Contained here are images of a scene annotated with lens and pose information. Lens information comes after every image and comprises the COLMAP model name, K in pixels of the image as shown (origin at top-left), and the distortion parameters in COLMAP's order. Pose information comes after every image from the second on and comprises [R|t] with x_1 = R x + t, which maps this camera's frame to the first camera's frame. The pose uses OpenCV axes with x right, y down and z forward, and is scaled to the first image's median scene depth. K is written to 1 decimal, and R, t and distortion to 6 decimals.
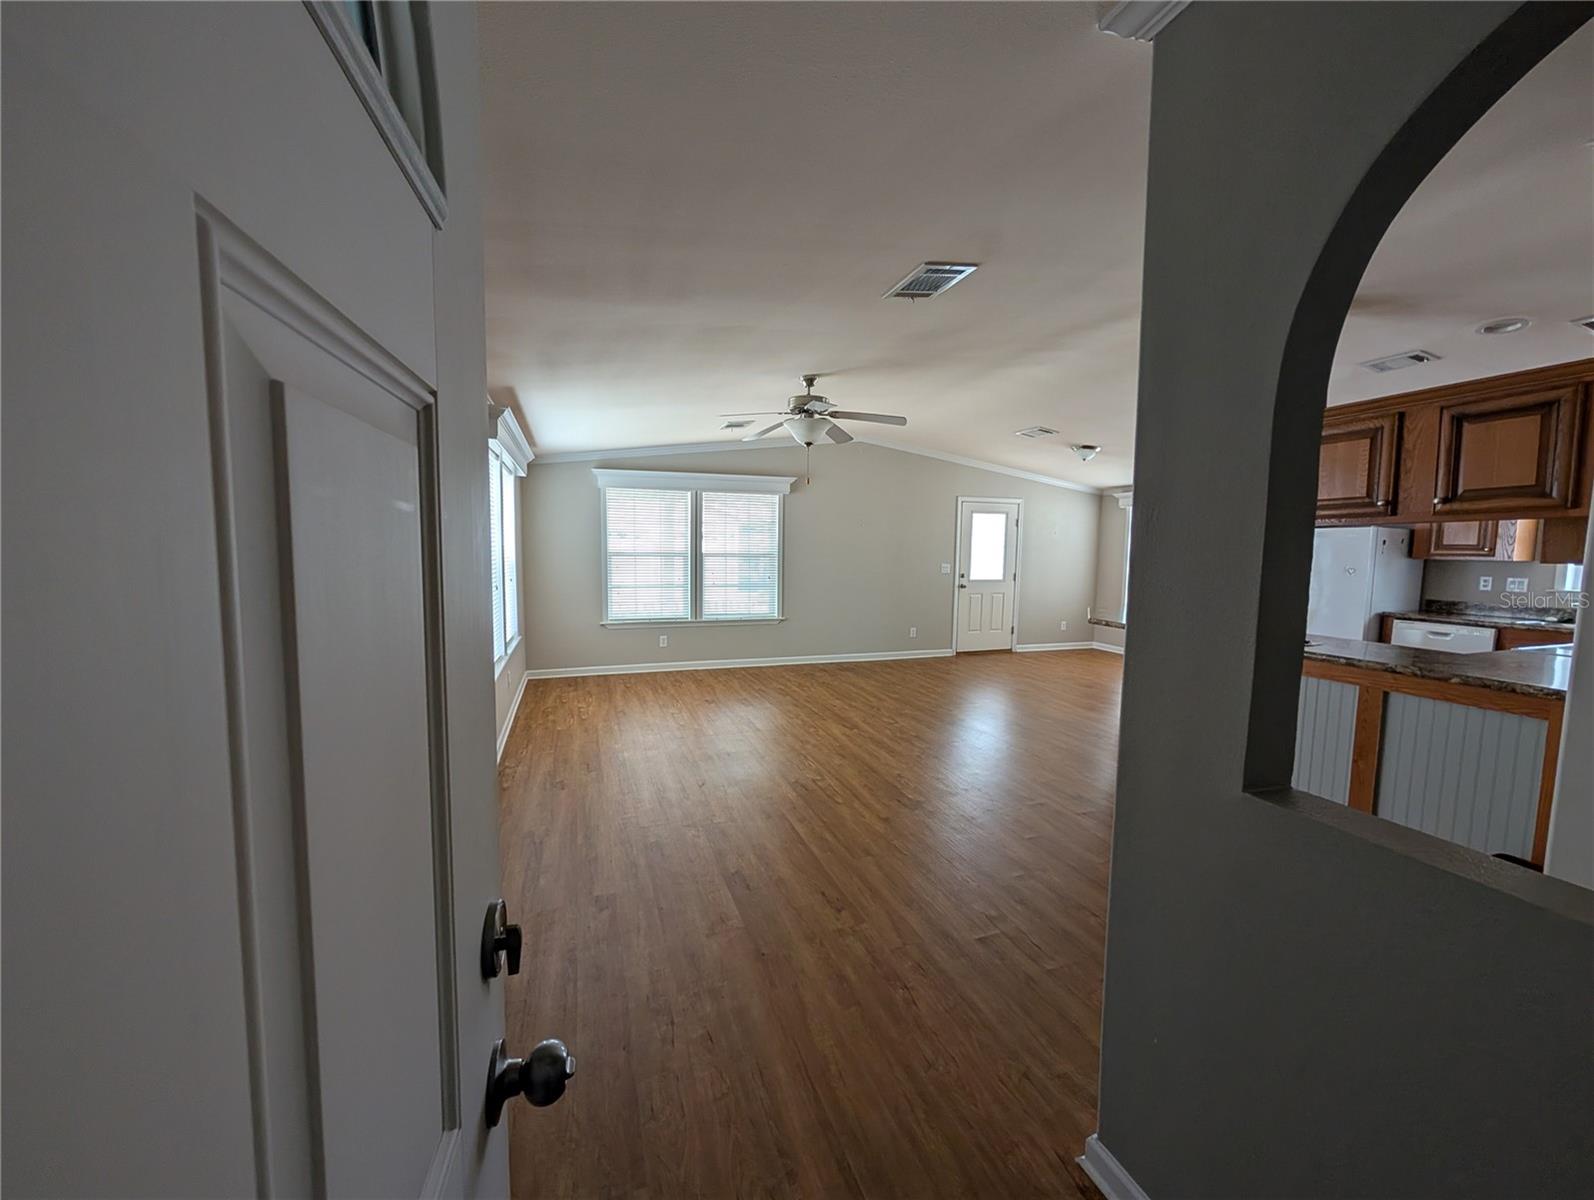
lens RADIAL K [[603.2, 0, 797.8], [0, 603.2, 599.6], [0, 0, 1]] dist [0.002416, 0.000178]
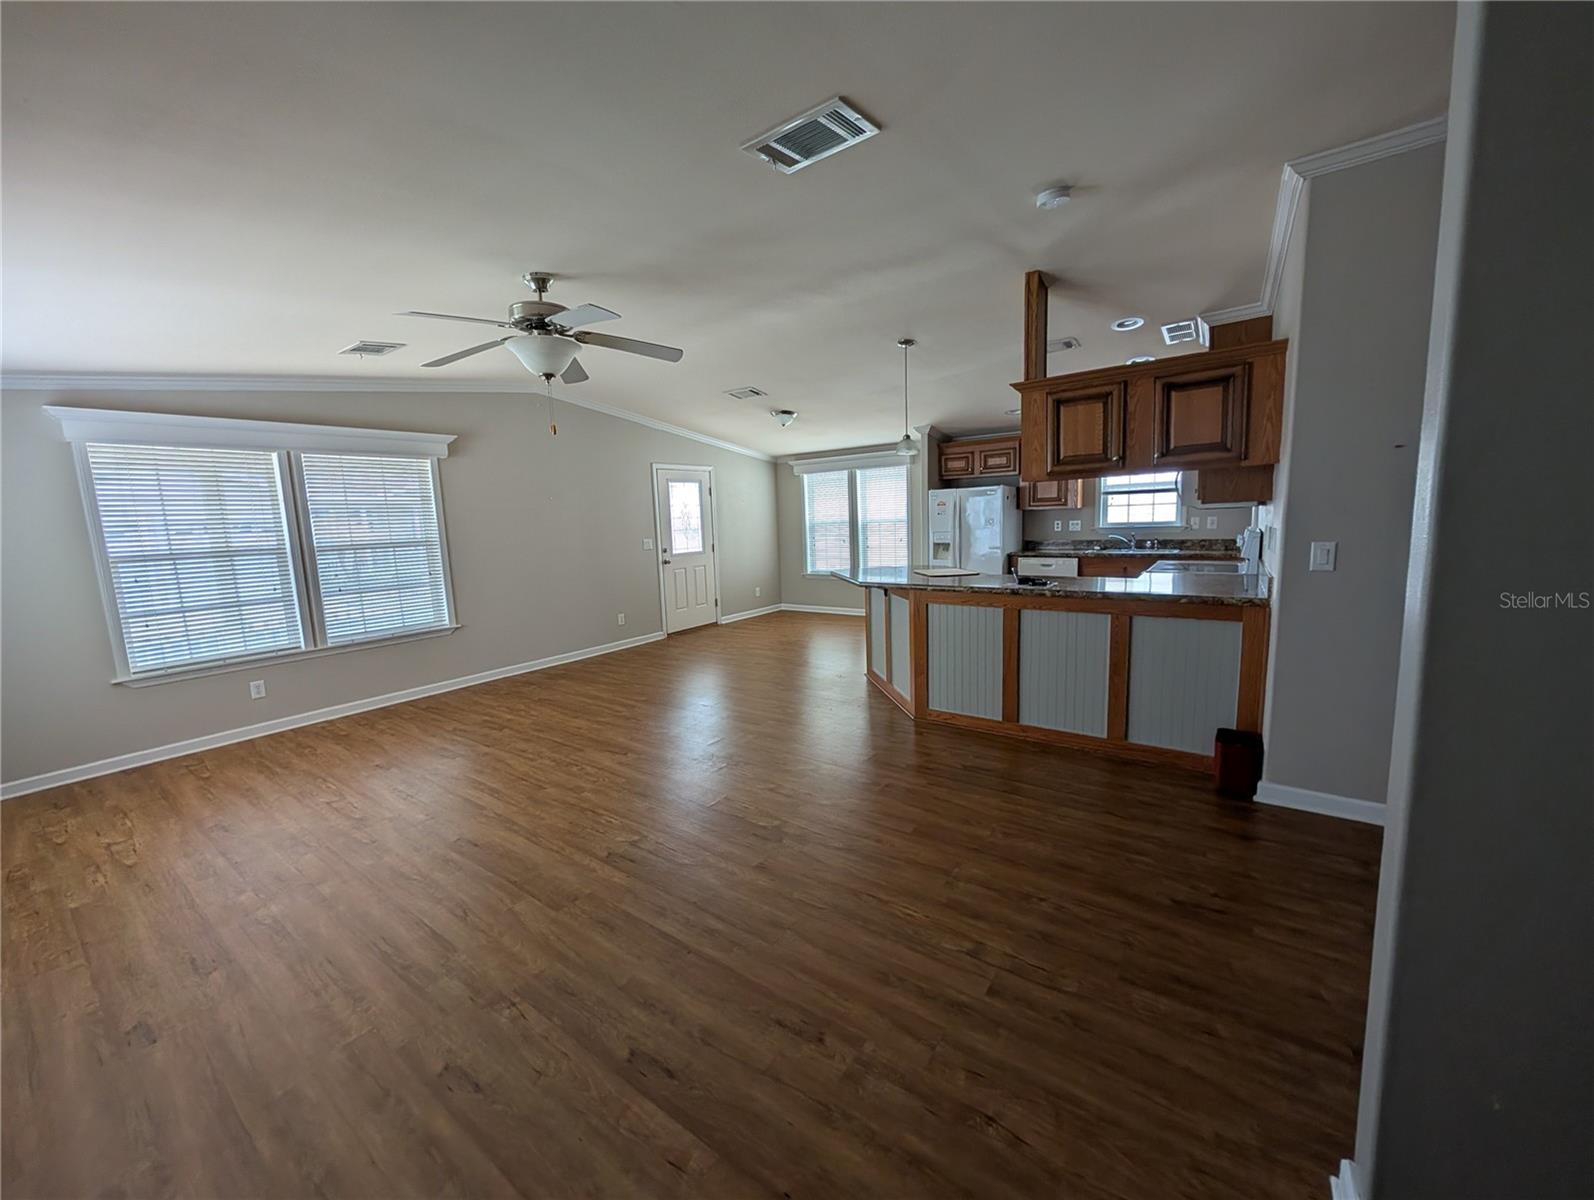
lens RADIAL K [[603.2, 0, 796.2], [0, 603.2, 599.9], [0, 0, 1]] dist [0.002416, 0.000178]
pose [[0.823518, -0.123272, 0.553735, -0.124891], [0.100003, 0.992365, 0.072194, -0.018001], [-0.558407, -0.004078, 0.829557, 0.199768]]
